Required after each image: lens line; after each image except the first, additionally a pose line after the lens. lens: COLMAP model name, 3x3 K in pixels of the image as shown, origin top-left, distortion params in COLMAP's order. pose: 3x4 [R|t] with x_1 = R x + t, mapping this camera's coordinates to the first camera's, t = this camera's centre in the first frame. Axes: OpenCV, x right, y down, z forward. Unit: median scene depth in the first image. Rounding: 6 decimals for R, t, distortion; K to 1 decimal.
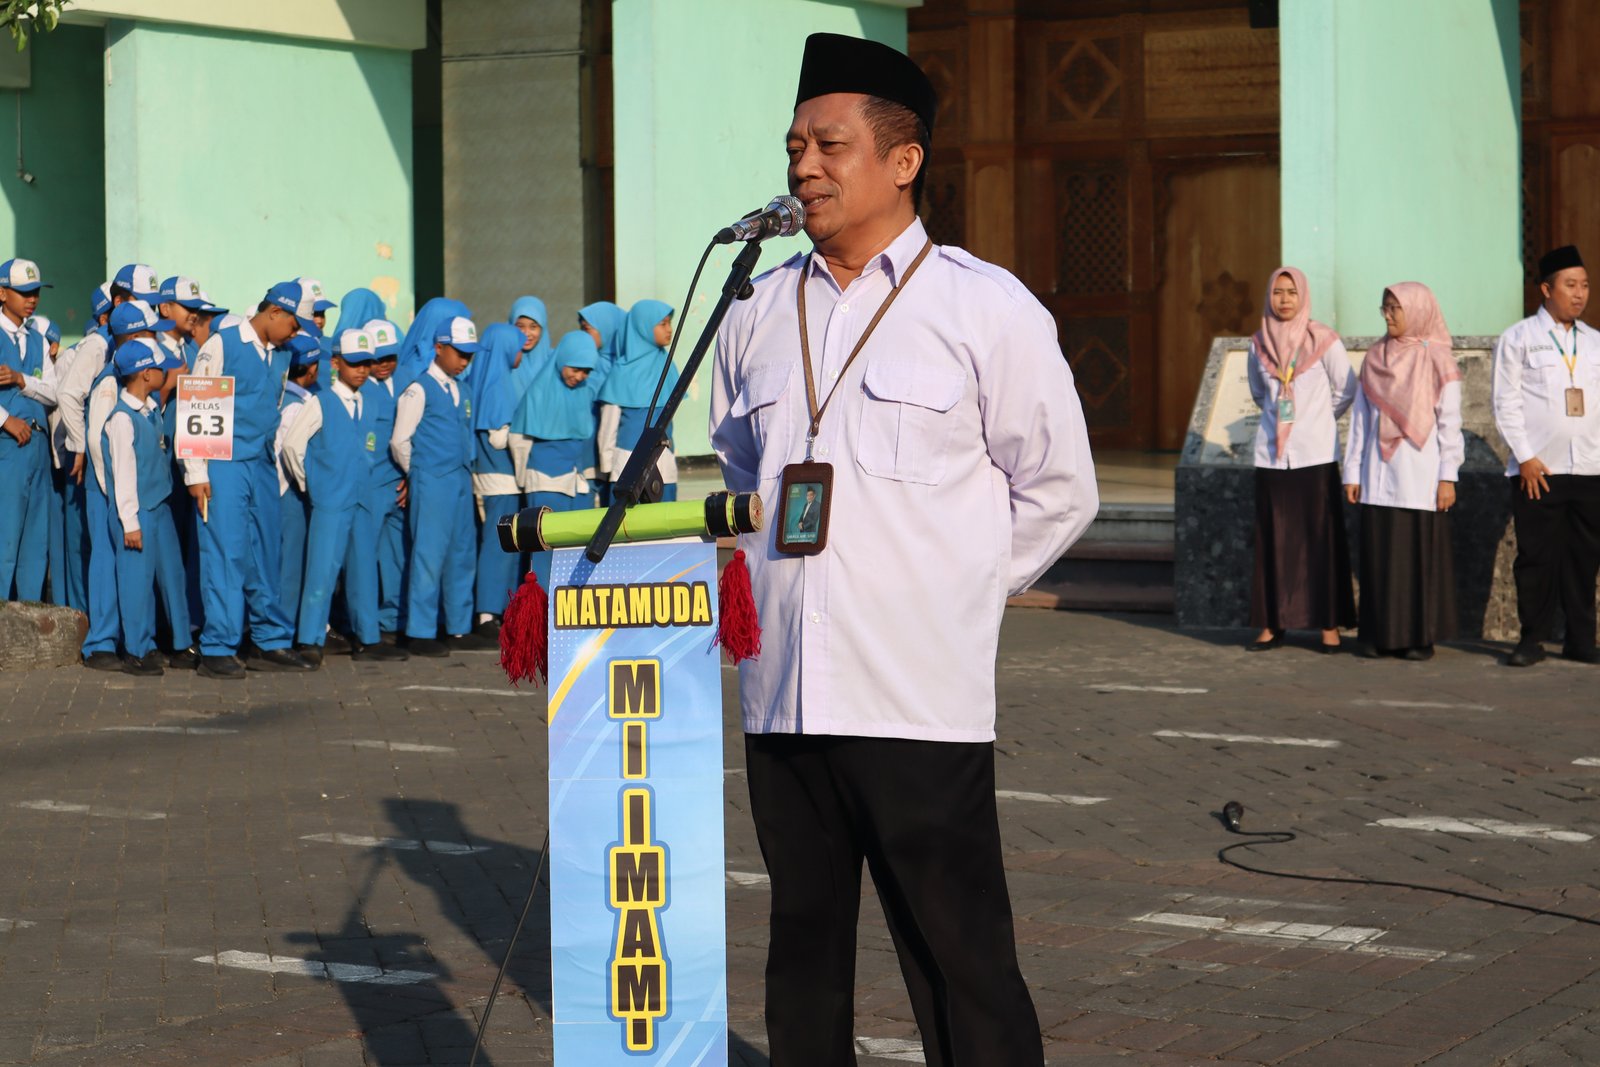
lens RADIAL K [[3124.2, 0, 776.4], [0, 3124.2, 534.5], [0, 0, 1]] dist [-0.109914, 0.060607]
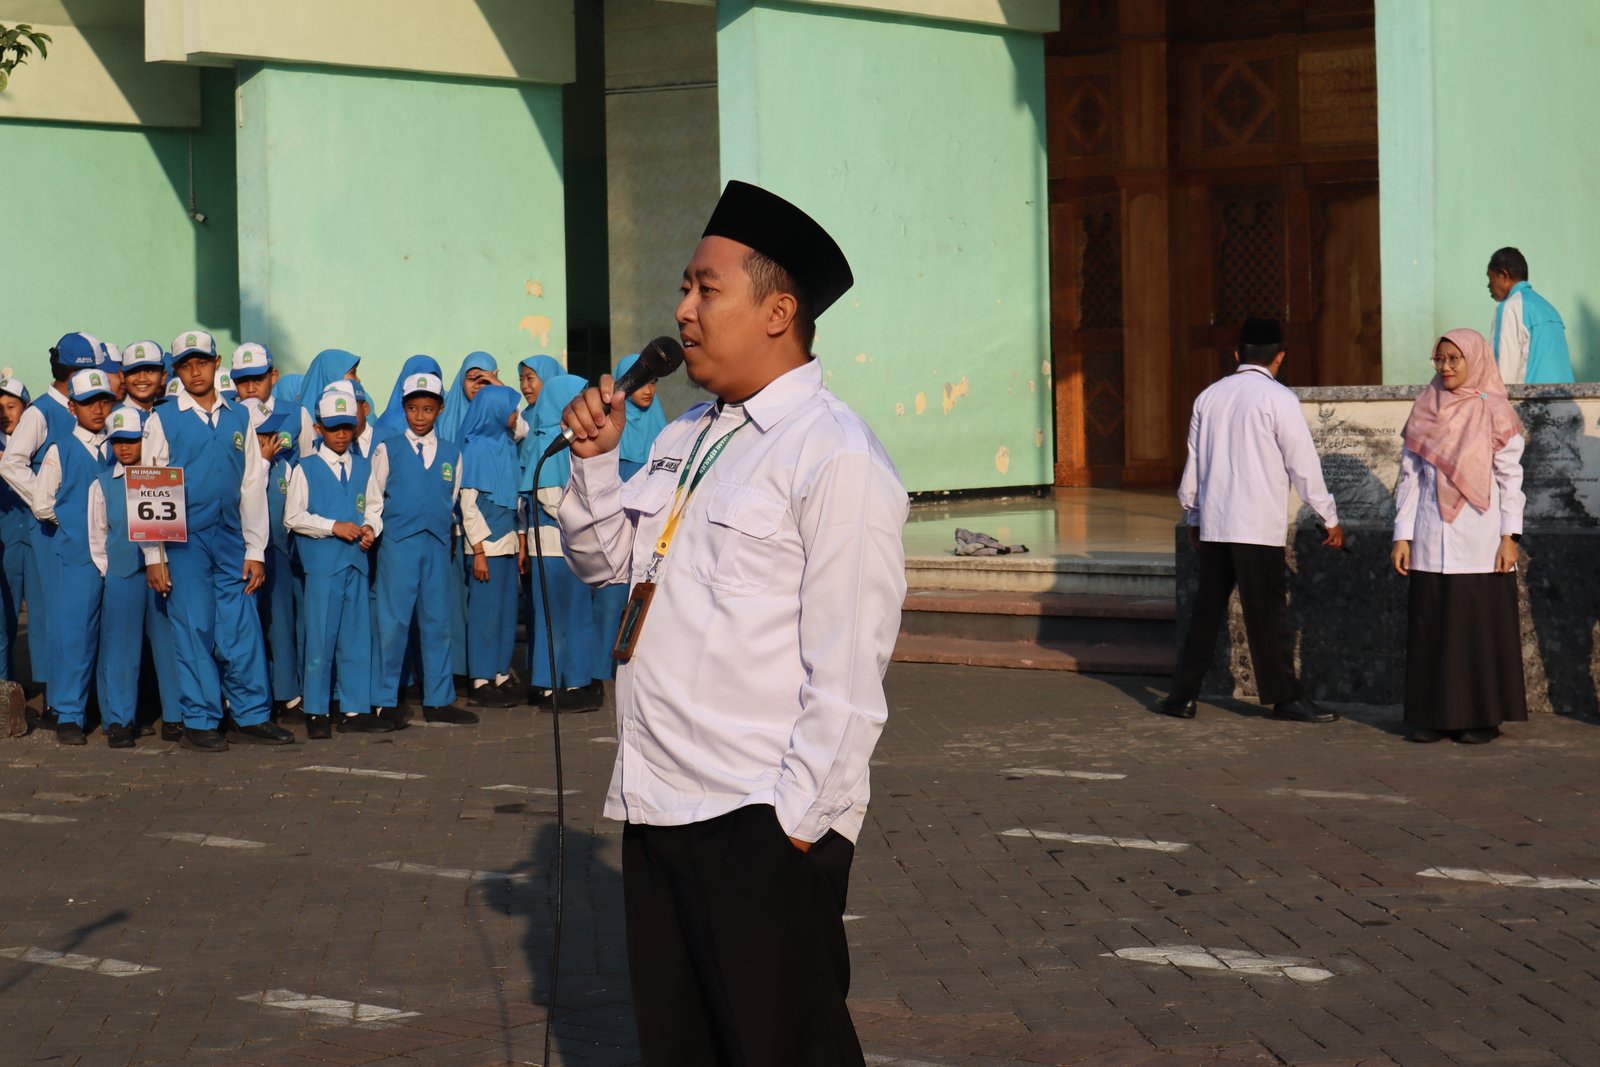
lens RADIAL K [[3153.1, 0, 802.9], [0, 3153.1, 486.5], [0, 0, 1]] dist [-0.082625, -0.212013]
pose [[0.995246, -0.007391, -0.097115, 0.058550], [0.005322, 0.999754, -0.021541, -0.007372], [0.097250, 0.020922, 0.995040, 0.022470]]
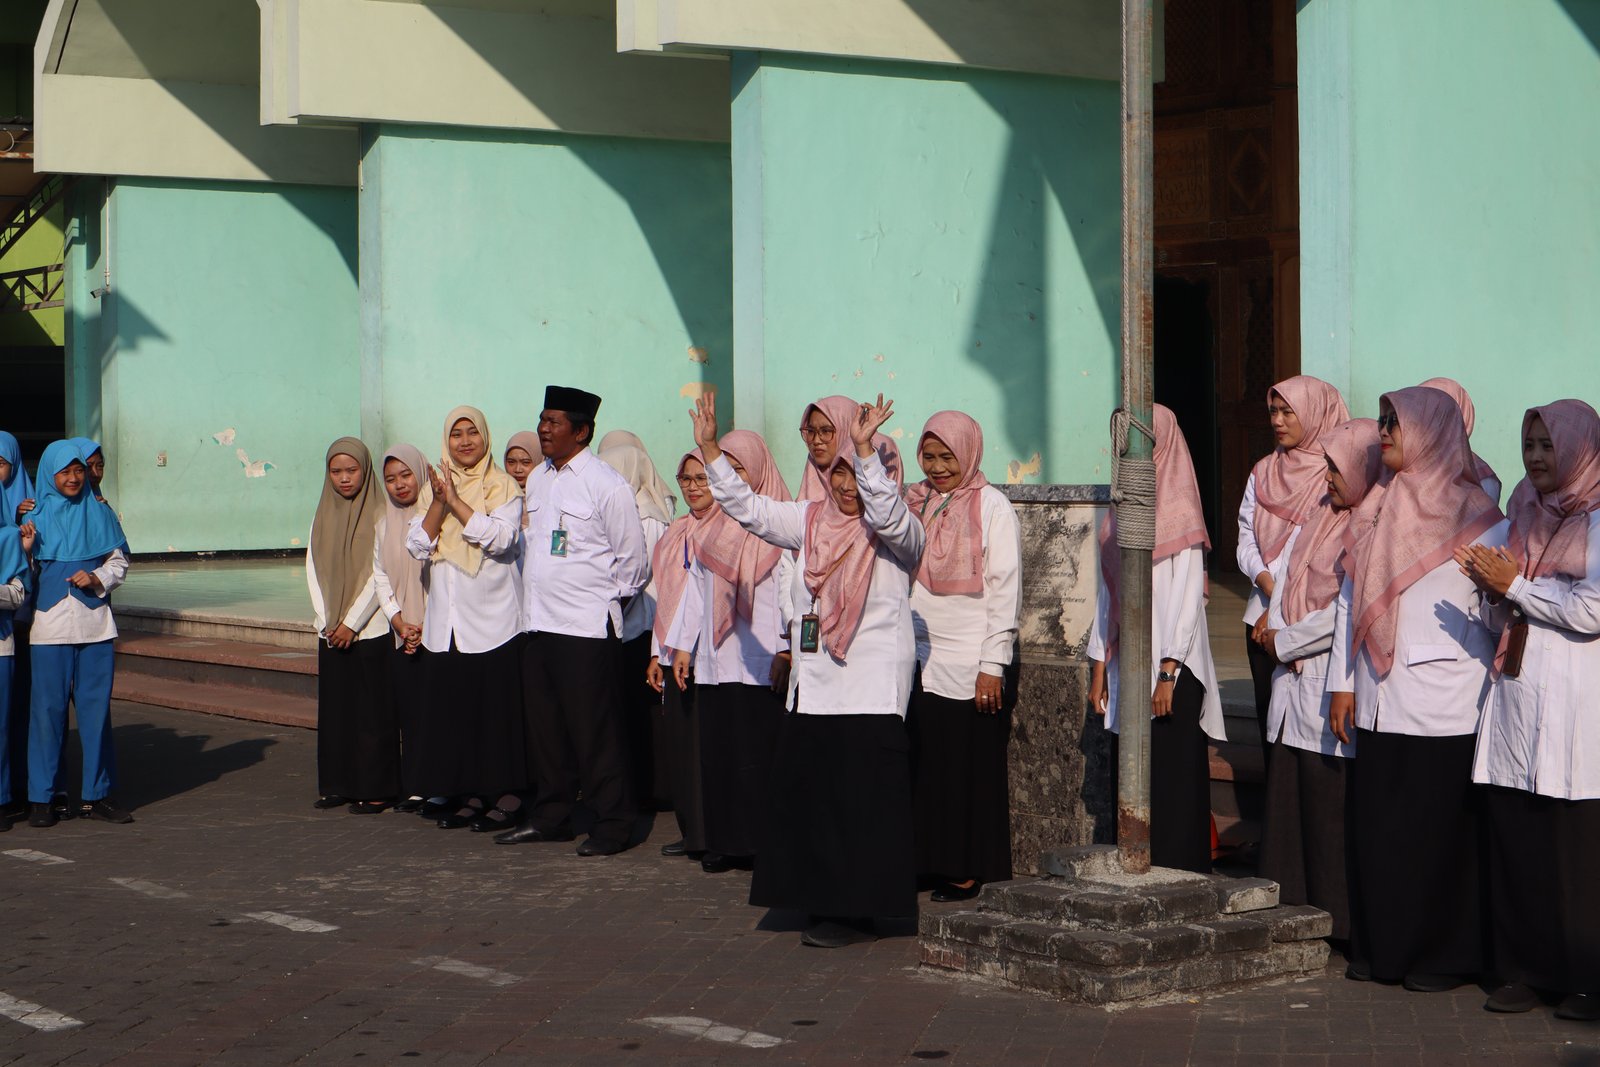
lens RADIAL K [[3153.1, 0, 802.9], [0, 3153.1, 486.5], [0, 0, 1]] dist [-0.082625, -0.212013]
pose [[0.947841, 0.004235, -0.318715, 0.225764], [-0.017265, 0.999126, -0.038068, -0.016533], [0.318275, 0.041585, 0.947086, 0.111643]]
